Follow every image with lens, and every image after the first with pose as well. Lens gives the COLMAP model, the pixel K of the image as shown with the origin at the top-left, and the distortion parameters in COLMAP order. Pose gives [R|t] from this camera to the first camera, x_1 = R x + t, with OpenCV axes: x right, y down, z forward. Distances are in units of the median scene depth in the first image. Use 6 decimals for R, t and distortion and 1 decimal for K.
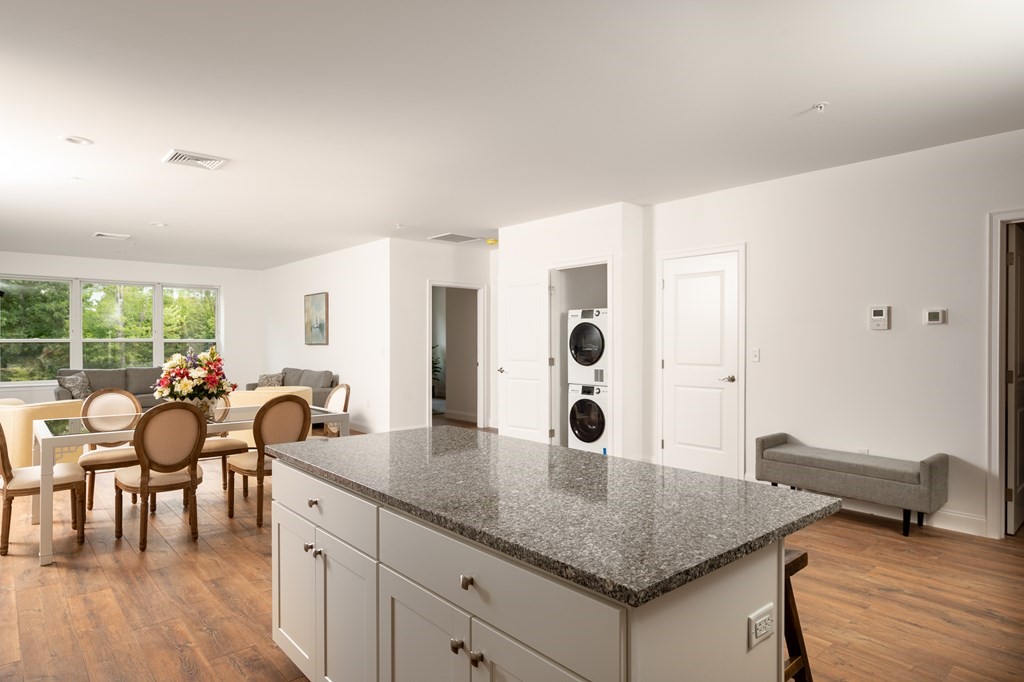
lens RADIAL K [[581.4, 0, 512.0], [0, 581.4, 341.0], [0, 0, 1]] dist [0.003262, 0.002662]
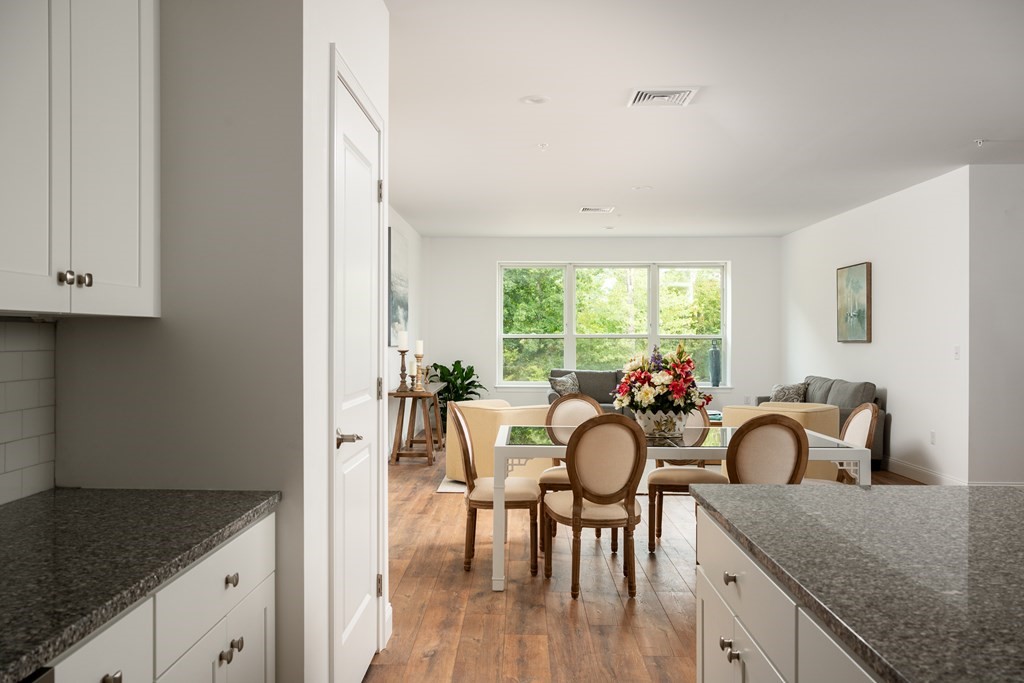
lens RADIAL K [[849.2, 0, 512.0], [0, 849.2, 341.5], [0, 0, 1]] dist [-0.006209, -0.000172]
pose [[0.738832, 0.004379, -0.673875, 0.057761], [-0.001210, 0.999986, 0.005171, 0.001963], [0.673888, -0.003005, 0.738827, 0.057443]]
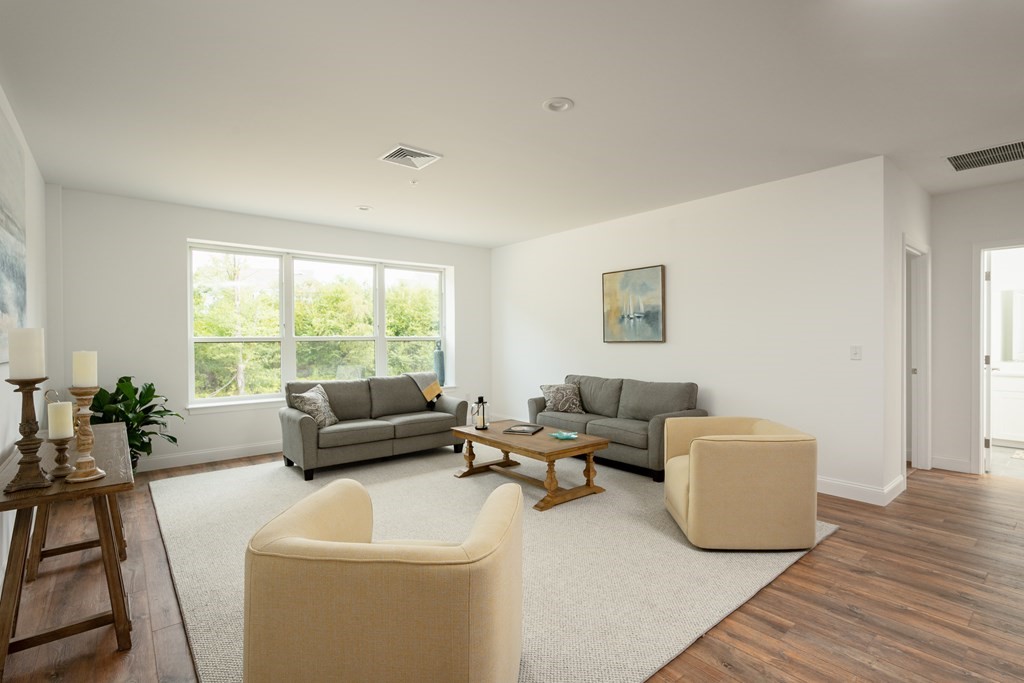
lens RADIAL K [[478.5, 0, 512.0], [0, 478.5, 341.5], [0, 0, 1]] dist [-0.001777, -0.000290]
pose [[0.999422, -0.006425, -0.033390, -1.001788], [0.006672, 0.999951, 0.007279, 0.000377], [0.033342, -0.007497, 0.999416, 0.925819]]
